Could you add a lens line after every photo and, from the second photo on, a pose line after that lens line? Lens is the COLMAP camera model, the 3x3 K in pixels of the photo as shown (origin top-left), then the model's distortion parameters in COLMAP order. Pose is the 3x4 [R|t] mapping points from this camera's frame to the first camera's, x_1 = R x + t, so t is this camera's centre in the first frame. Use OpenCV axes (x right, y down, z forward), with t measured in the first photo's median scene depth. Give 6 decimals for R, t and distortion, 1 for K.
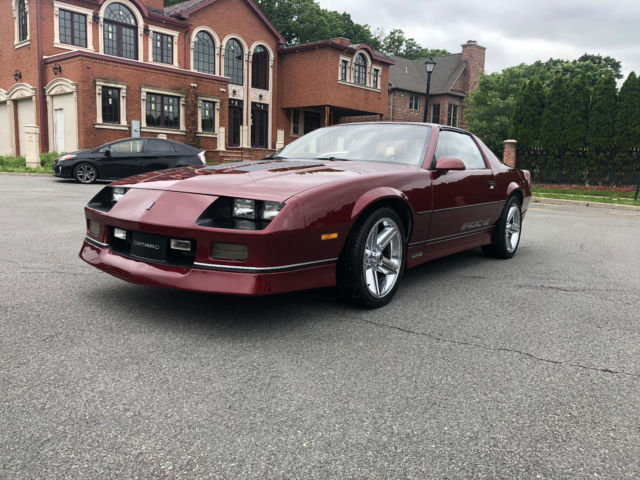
lens RADIAL K [[522.4, 0, 323.3], [0, 522.4, 238.5], [0, 0, 1]] dist [0.008815, -0.006037]
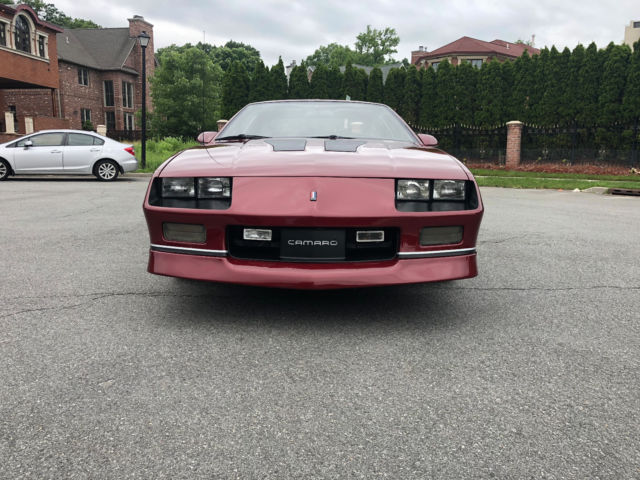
lens RADIAL K [[522.4, 0, 323.3], [0, 522.4, 238.5], [0, 0, 1]] dist [0.008815, -0.006037]
pose [[0.809562, -0.120176, 0.574602, -0.061830], [0.099135, 0.992751, 0.067959, -0.003762], [-0.578603, 0.001946, 0.815607, 0.024707]]
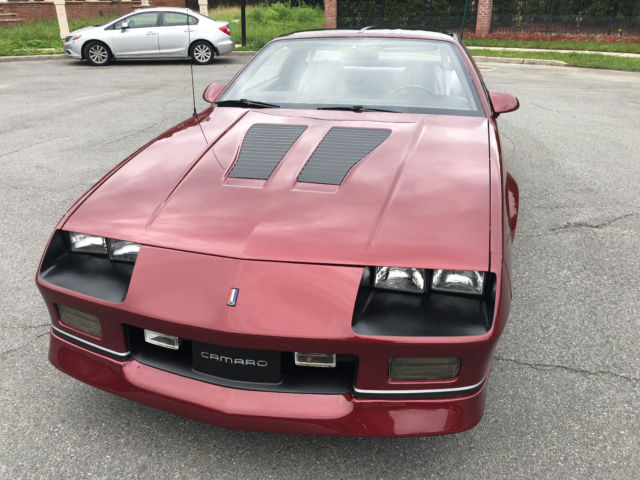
lens RADIAL K [[527.3, 0, 320.0], [0, 527.3, 240.0], [0, 0, 1]] dist [0.003828, -0.011446]
pose [[0.924041, -0.192690, 0.330179, -0.032376], [0.092527, 0.950729, 0.295893, -0.021473], [-0.370927, -0.242867, 0.896342, 0.036702]]
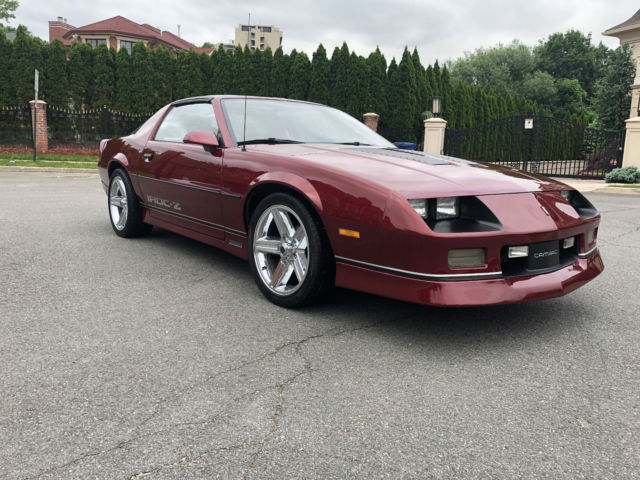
lens RADIAL K [[527.3, 0, 320.0], [0, 527.3, 240.0], [0, 0, 1]] dist [0.003828, -0.011446]
pose [[0.274788, -0.188293, 0.942888, -0.100609], [0.104341, 0.980686, 0.165432, -0.015782], [-0.955826, 0.052923, 0.289128, 0.086188]]
